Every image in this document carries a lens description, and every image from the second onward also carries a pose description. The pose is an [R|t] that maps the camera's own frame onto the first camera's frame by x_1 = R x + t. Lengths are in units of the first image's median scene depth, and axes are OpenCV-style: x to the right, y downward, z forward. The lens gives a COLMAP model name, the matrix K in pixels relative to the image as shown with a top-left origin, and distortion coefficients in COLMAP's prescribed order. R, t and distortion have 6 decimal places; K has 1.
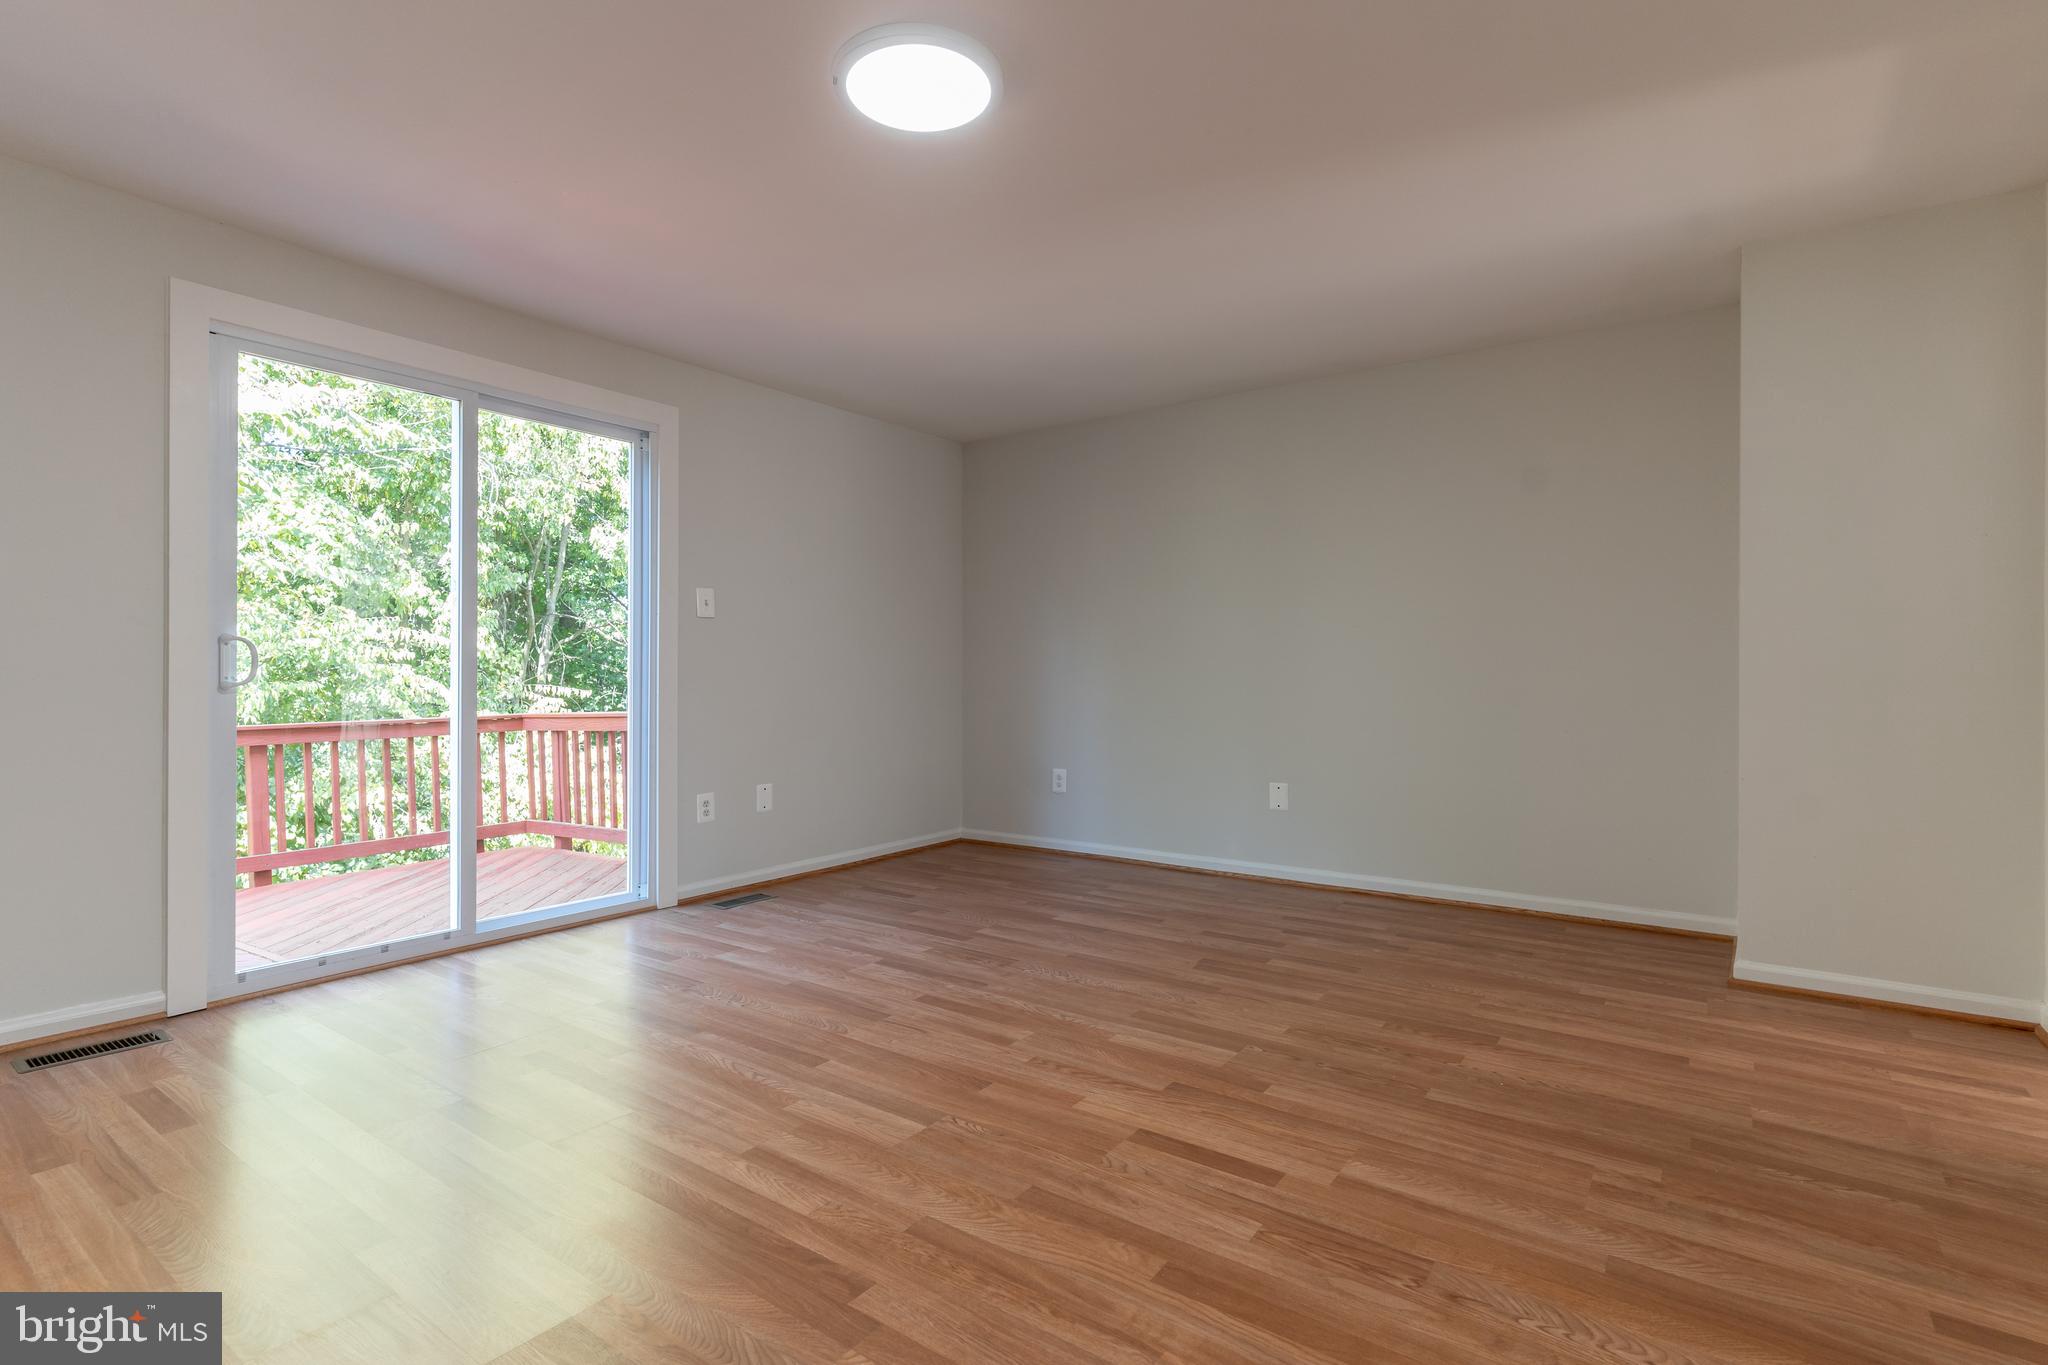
lens RADIAL K [[977.9, 0, 1008.9], [0, 977.9, 682.2], [0, 0, 1]] dist [0.001258, -0.001633]
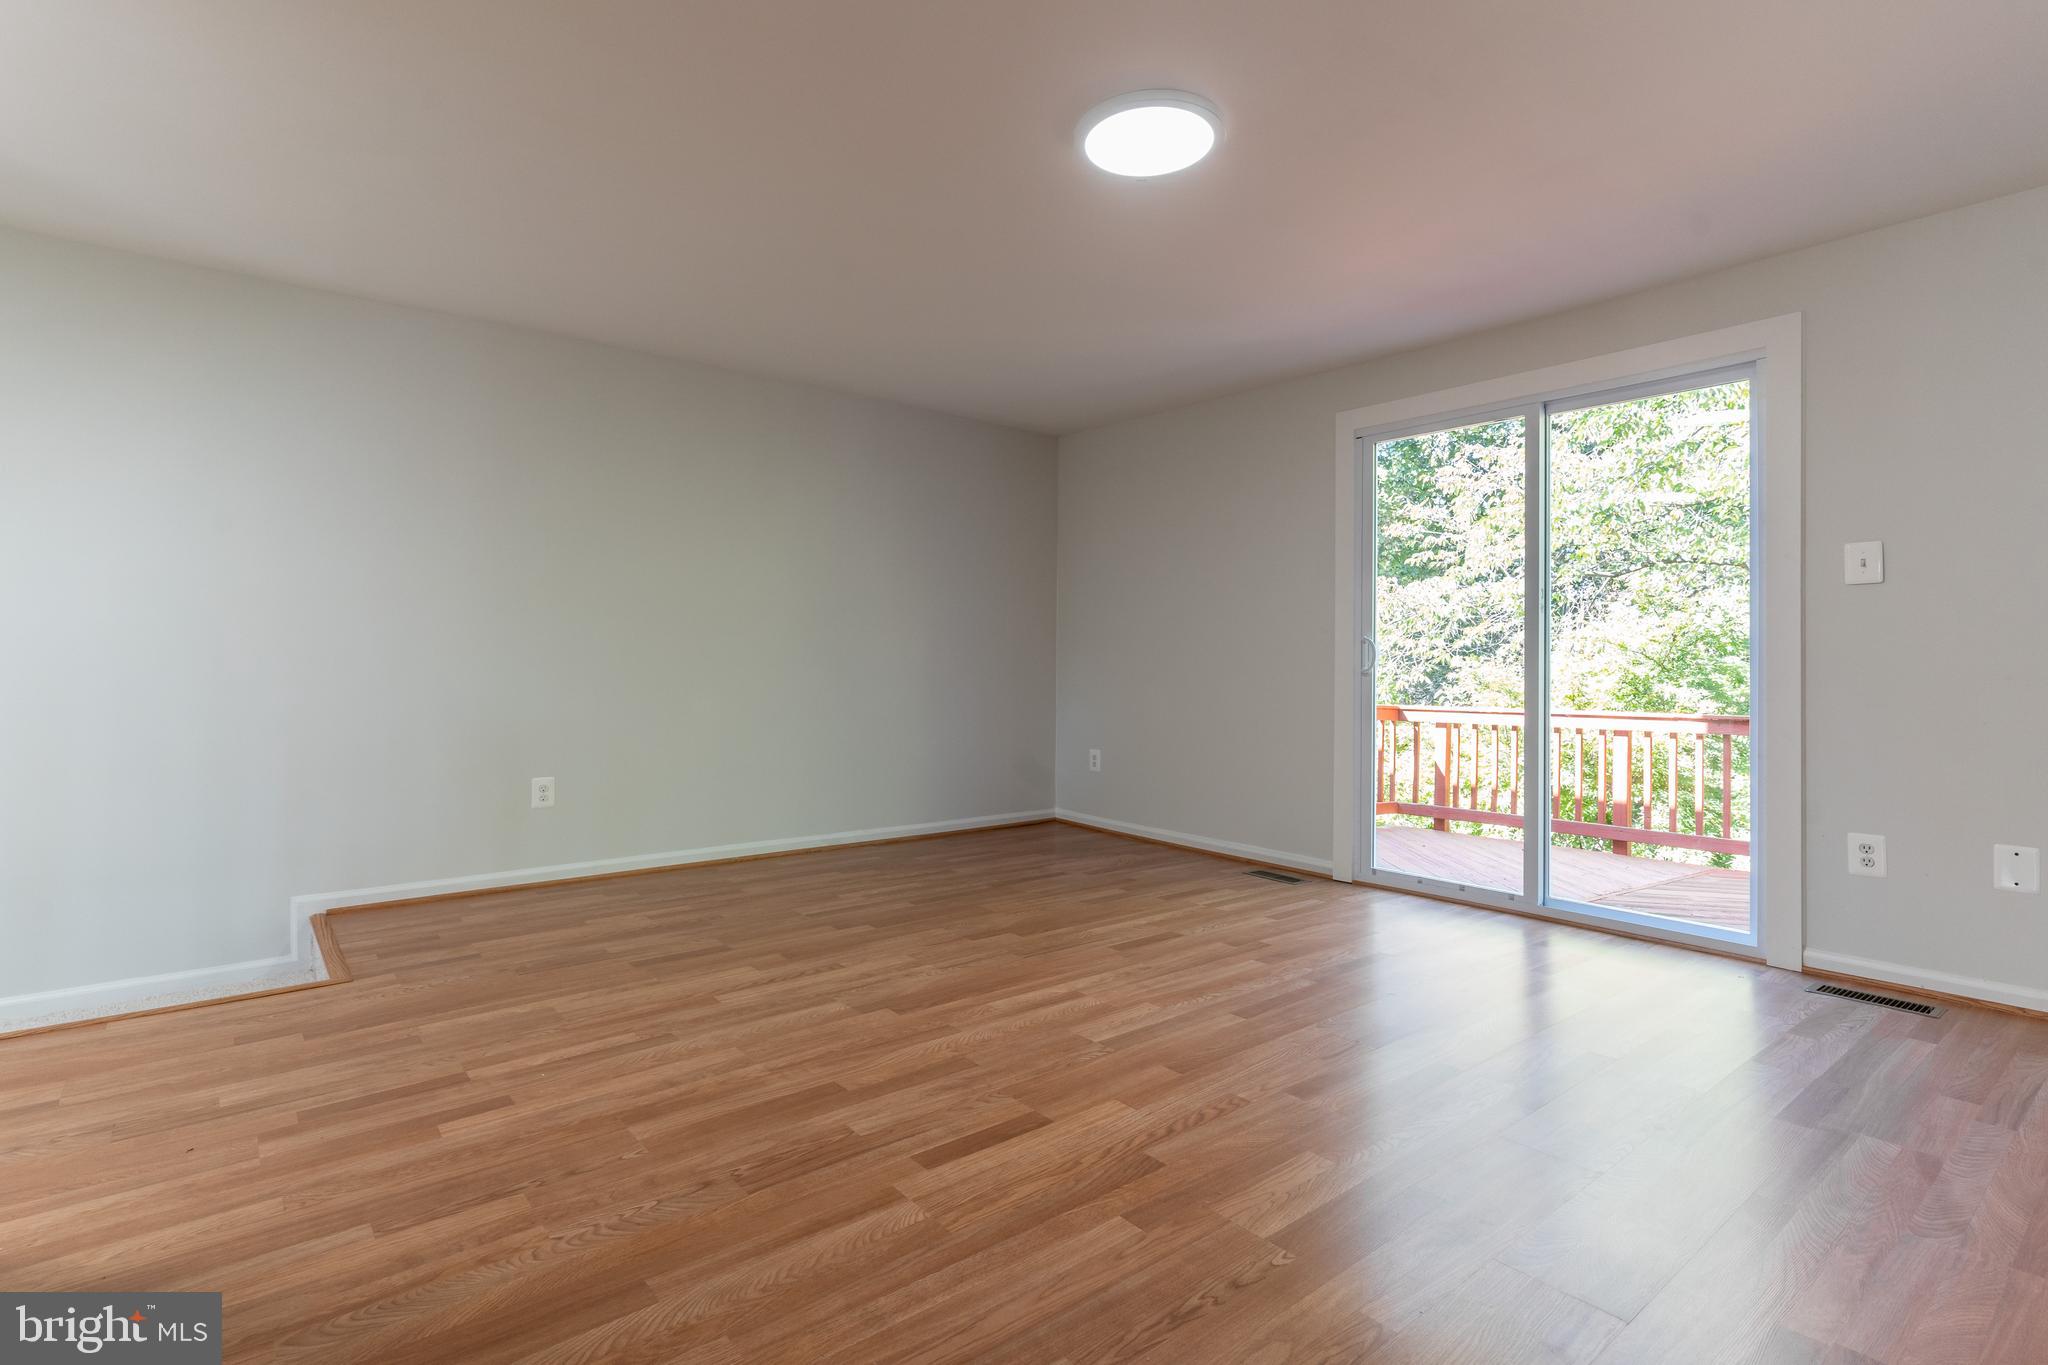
lens RADIAL K [[977.9, 0, 1008.9], [0, 977.9, 682.2], [0, 0, 1]] dist [0.001258, -0.001633]
pose [[-0.256876, 0.015835, -0.966315, 0.915664], [-0.012172, 0.999733, 0.019618, -0.003743], [0.966368, 0.016802, -0.256615, 1.008934]]
